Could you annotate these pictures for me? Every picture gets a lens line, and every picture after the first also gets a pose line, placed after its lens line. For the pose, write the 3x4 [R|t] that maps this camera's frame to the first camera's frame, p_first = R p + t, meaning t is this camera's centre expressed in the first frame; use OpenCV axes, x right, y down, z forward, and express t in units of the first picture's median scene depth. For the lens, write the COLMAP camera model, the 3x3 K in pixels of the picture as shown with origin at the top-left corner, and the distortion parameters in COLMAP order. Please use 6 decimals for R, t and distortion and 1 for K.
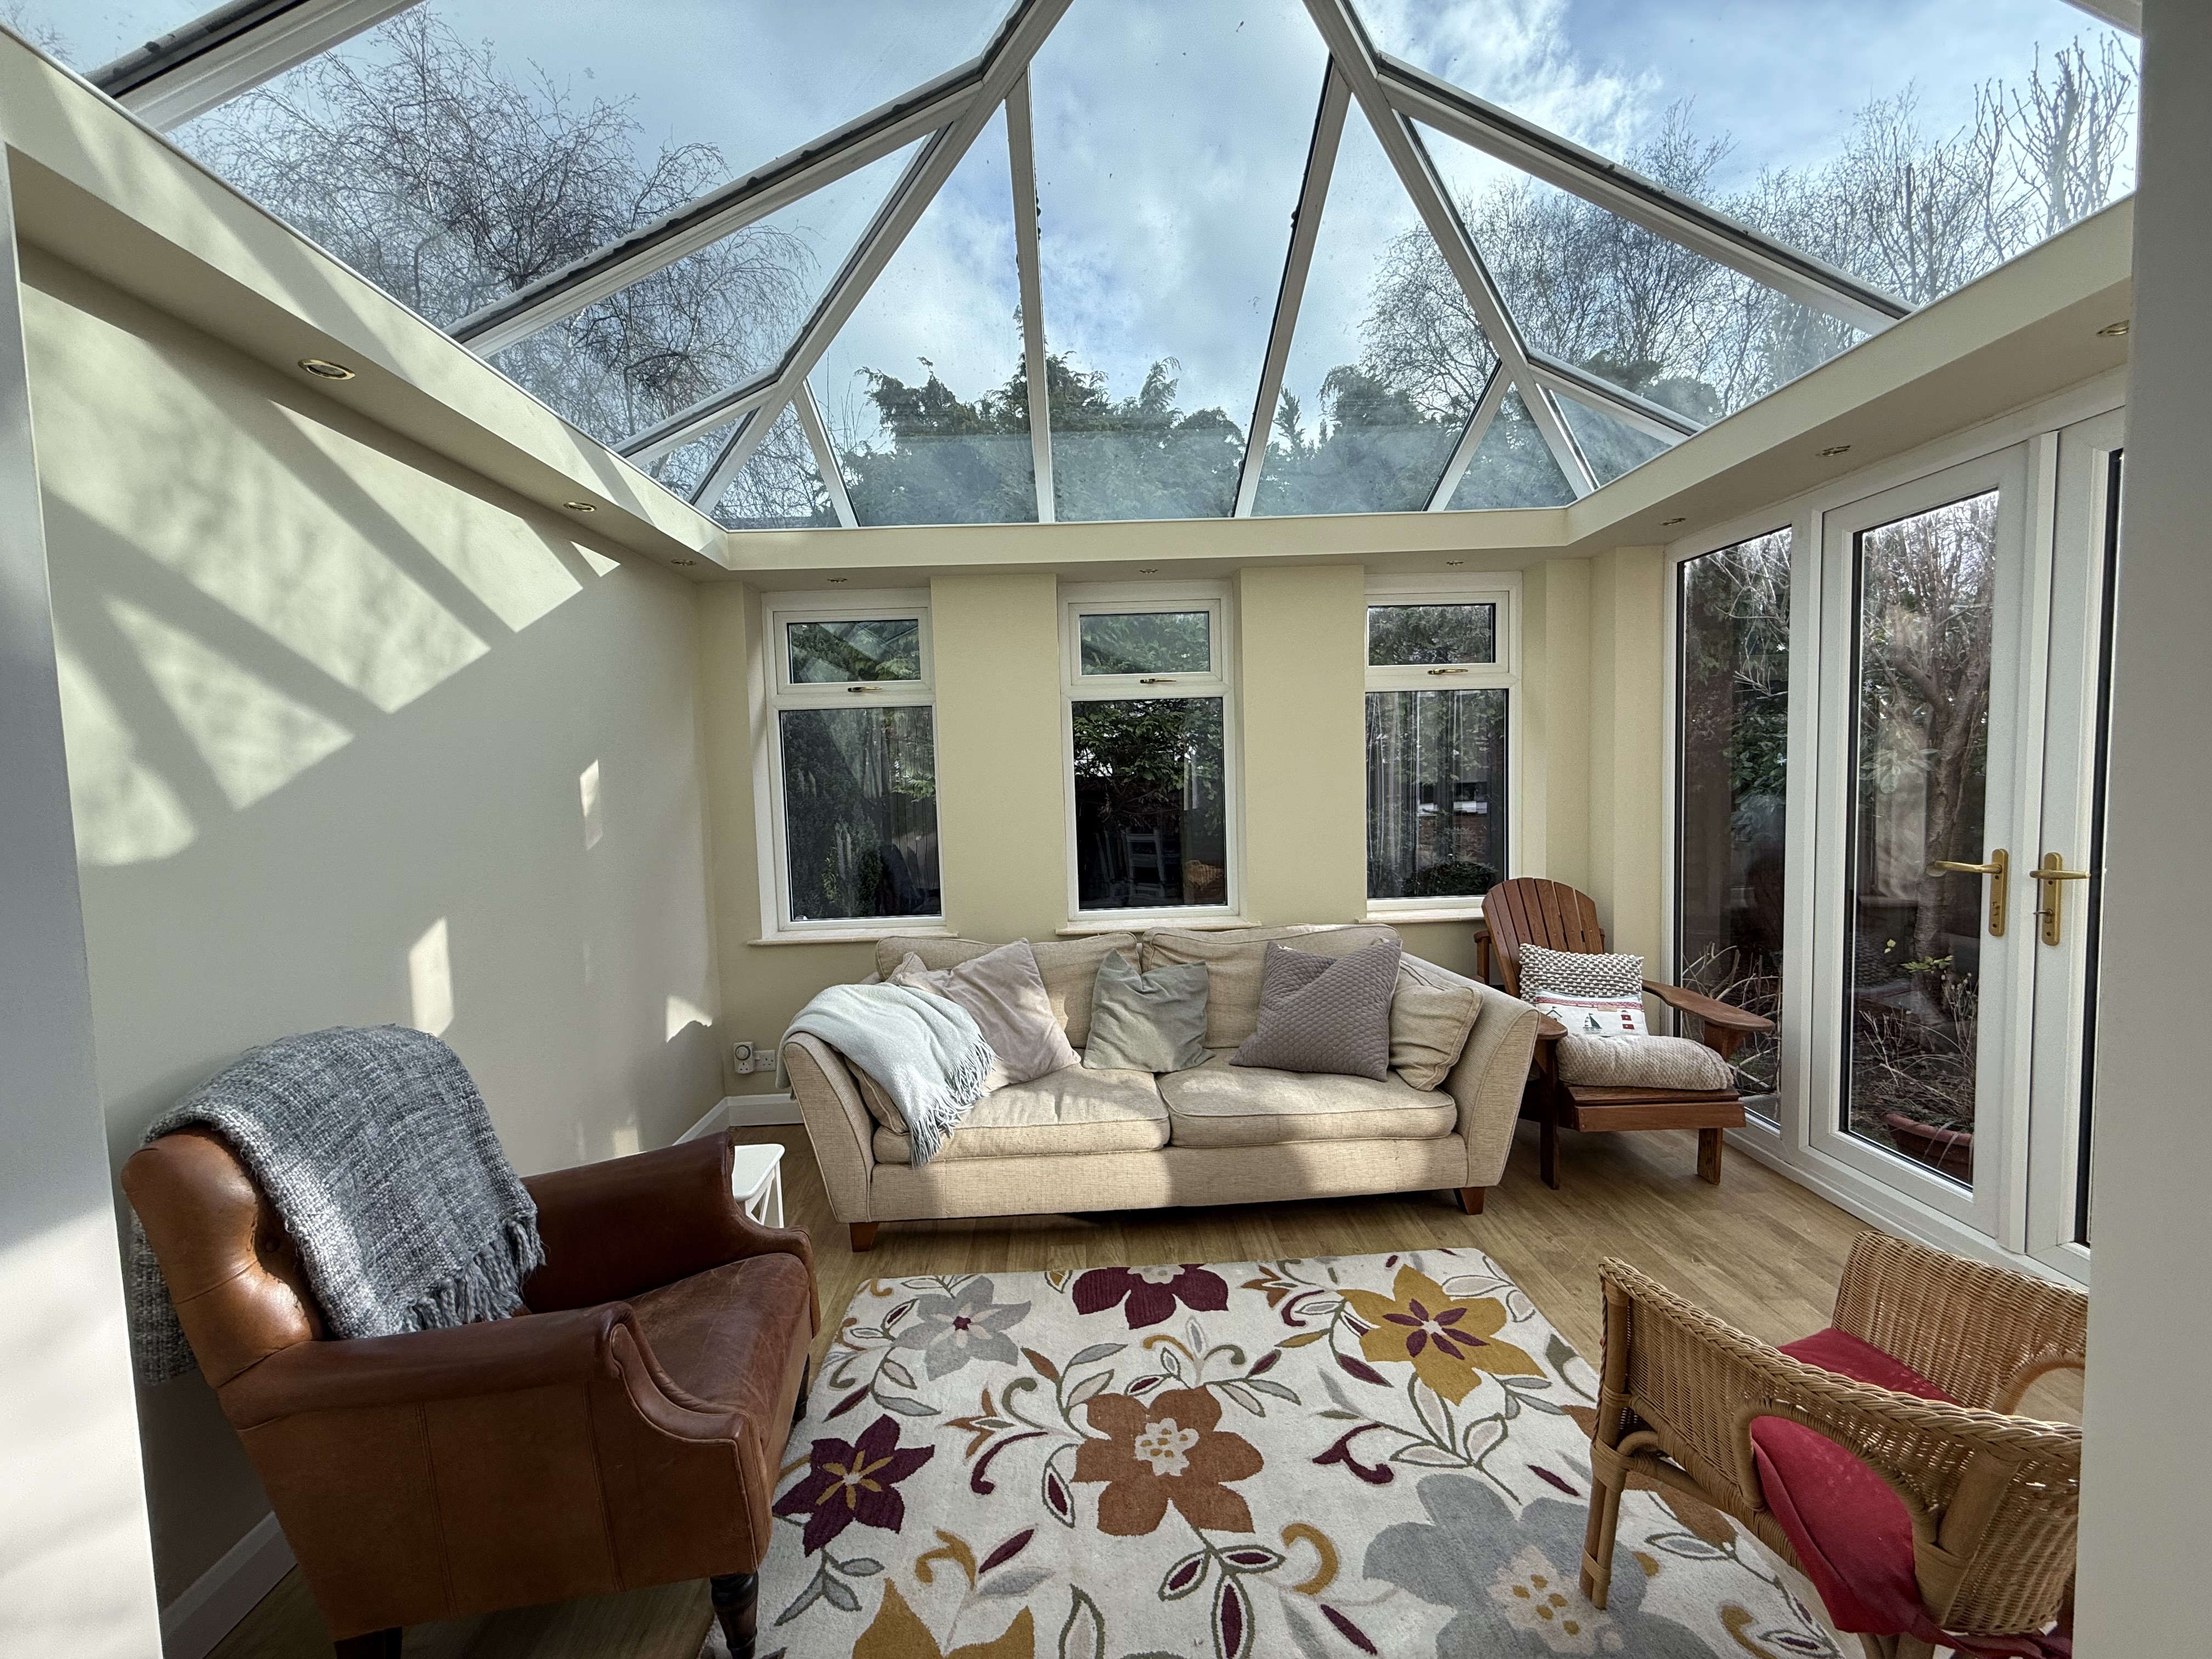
lens RADIAL K [[947.4, 0, 1068.4], [0, 947.4, 856.0], [0, 0, 1]] dist [-0.018618, -0.000218]
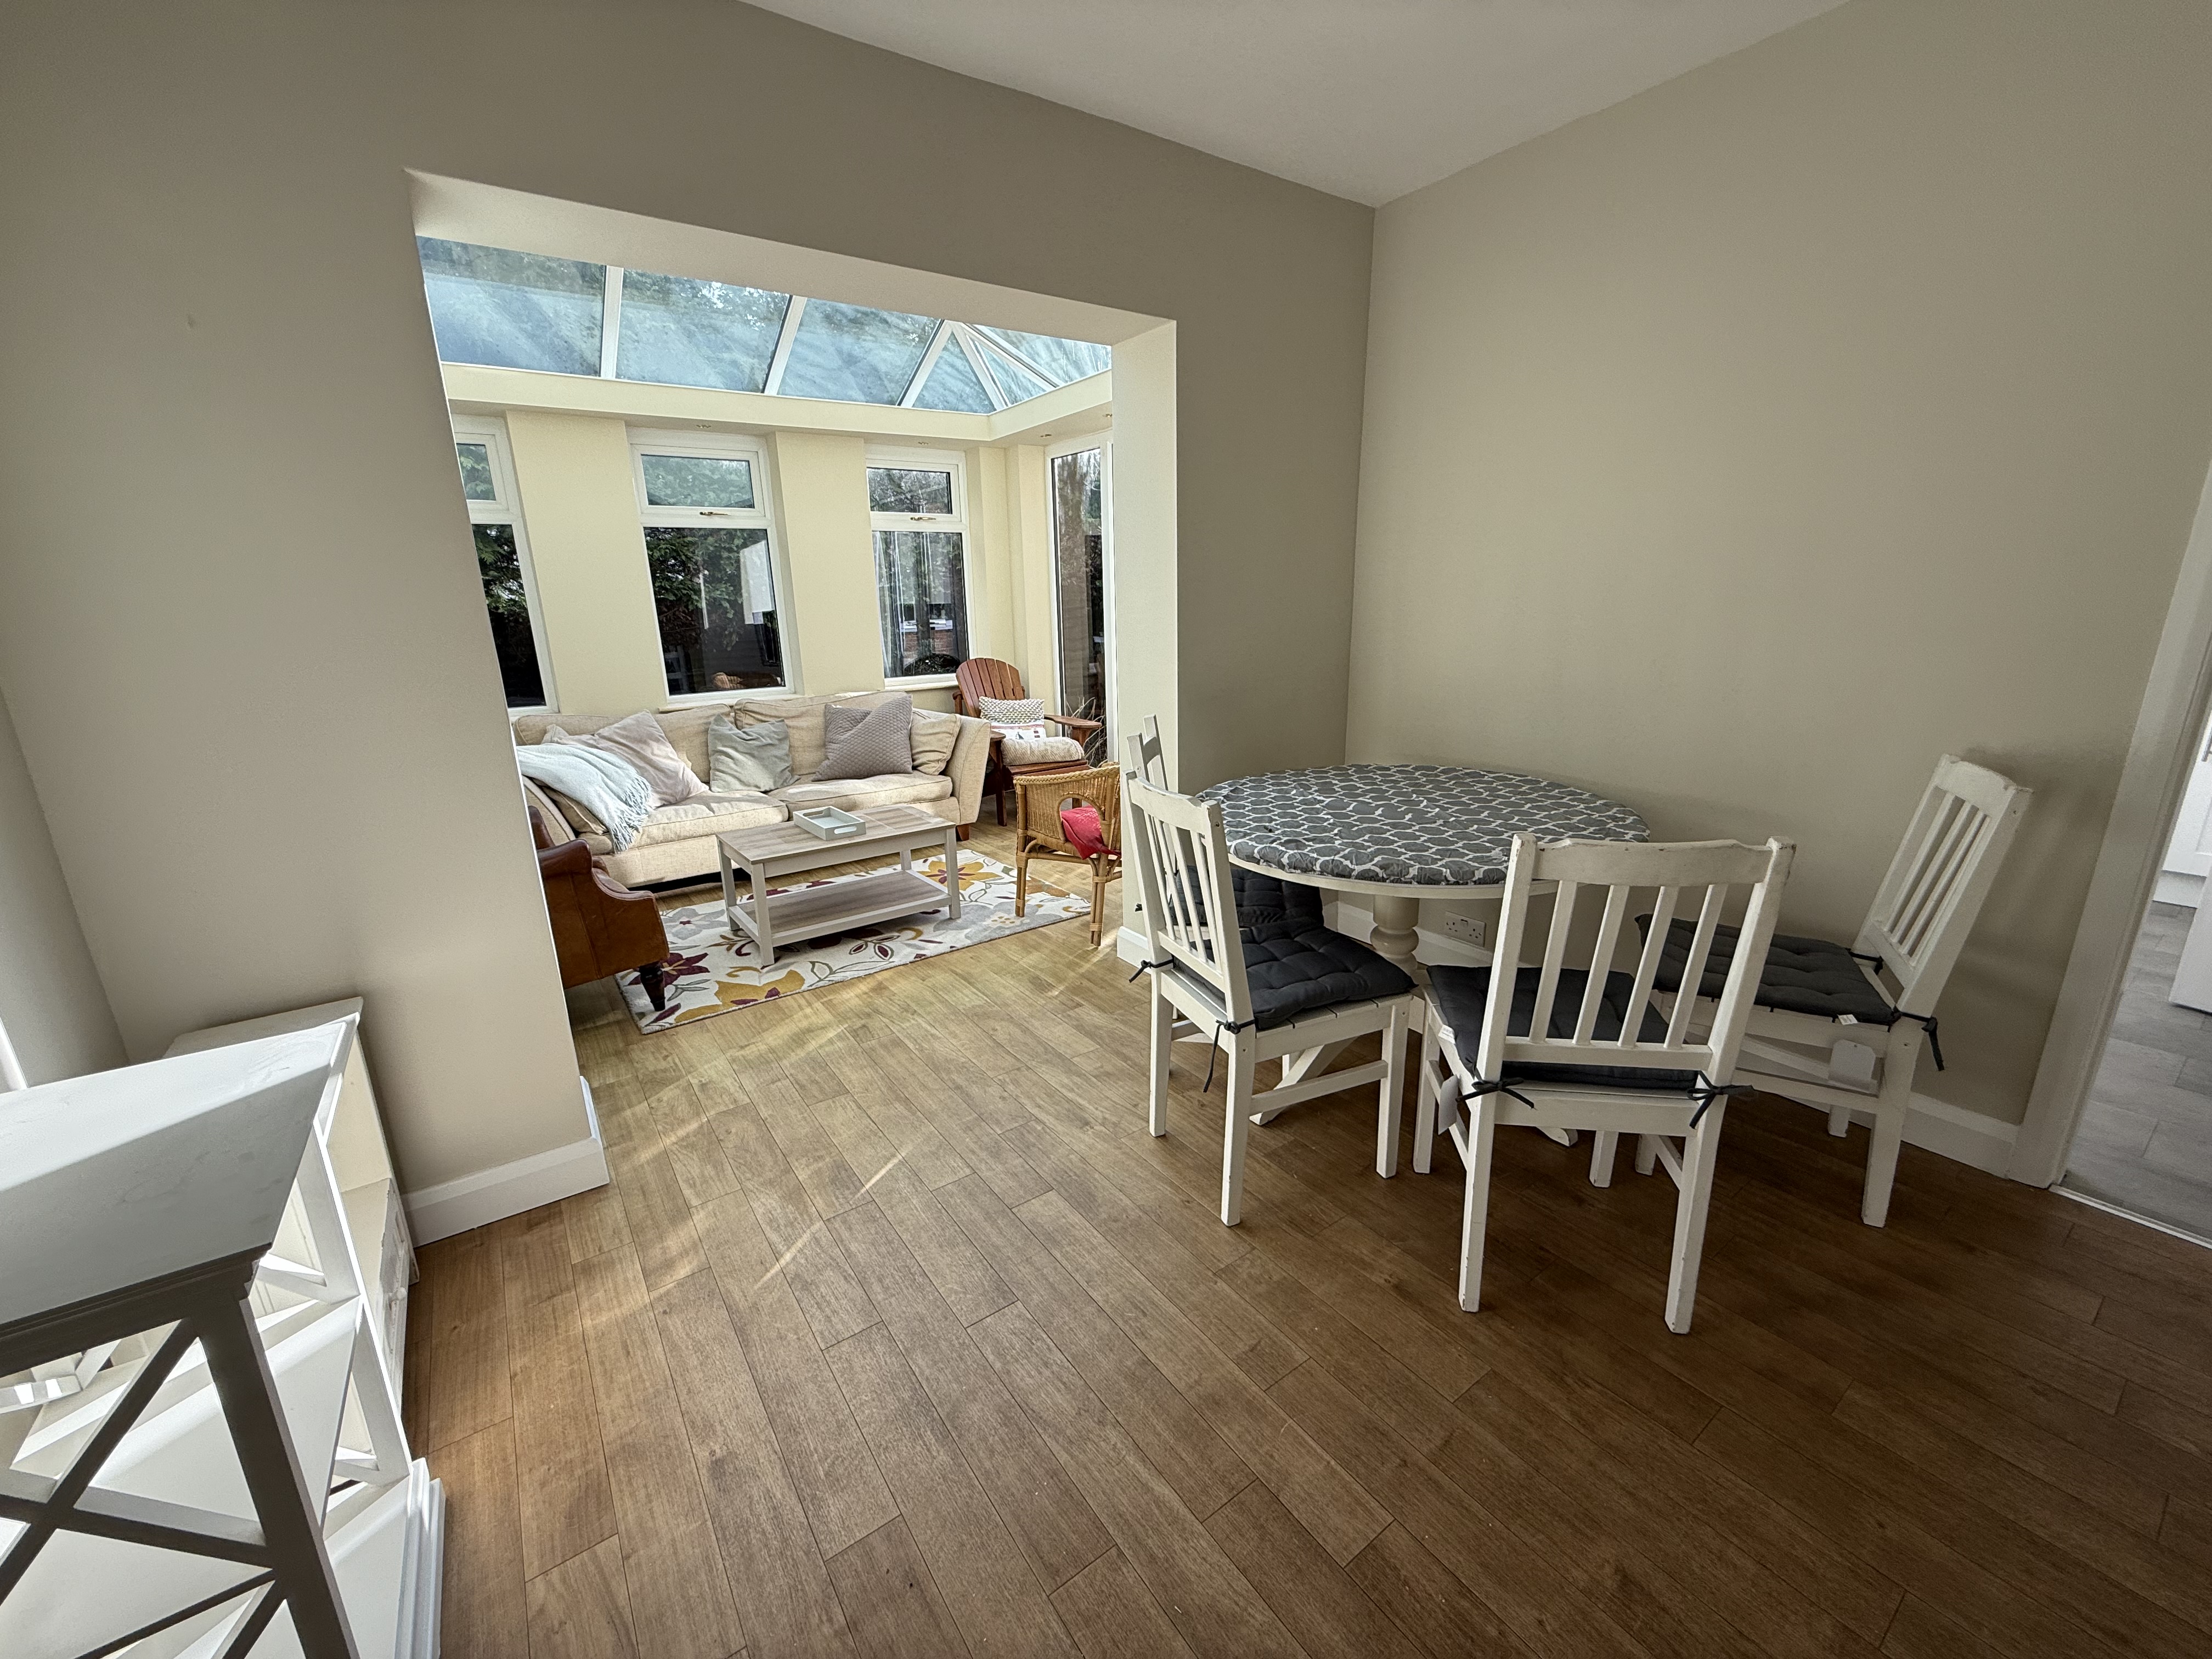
lens RADIAL K [[881.3, 0, 1102.5], [0, 881.3, 832.0], [0, 0, 1]] dist [-0.000663, -0.000158]
pose [[0.833989, -0.130299, 0.536176, -0.207528], [0.039179, 0.983250, 0.178003, 0.061720], [-0.550389, -0.127446, 0.825124, -0.440143]]
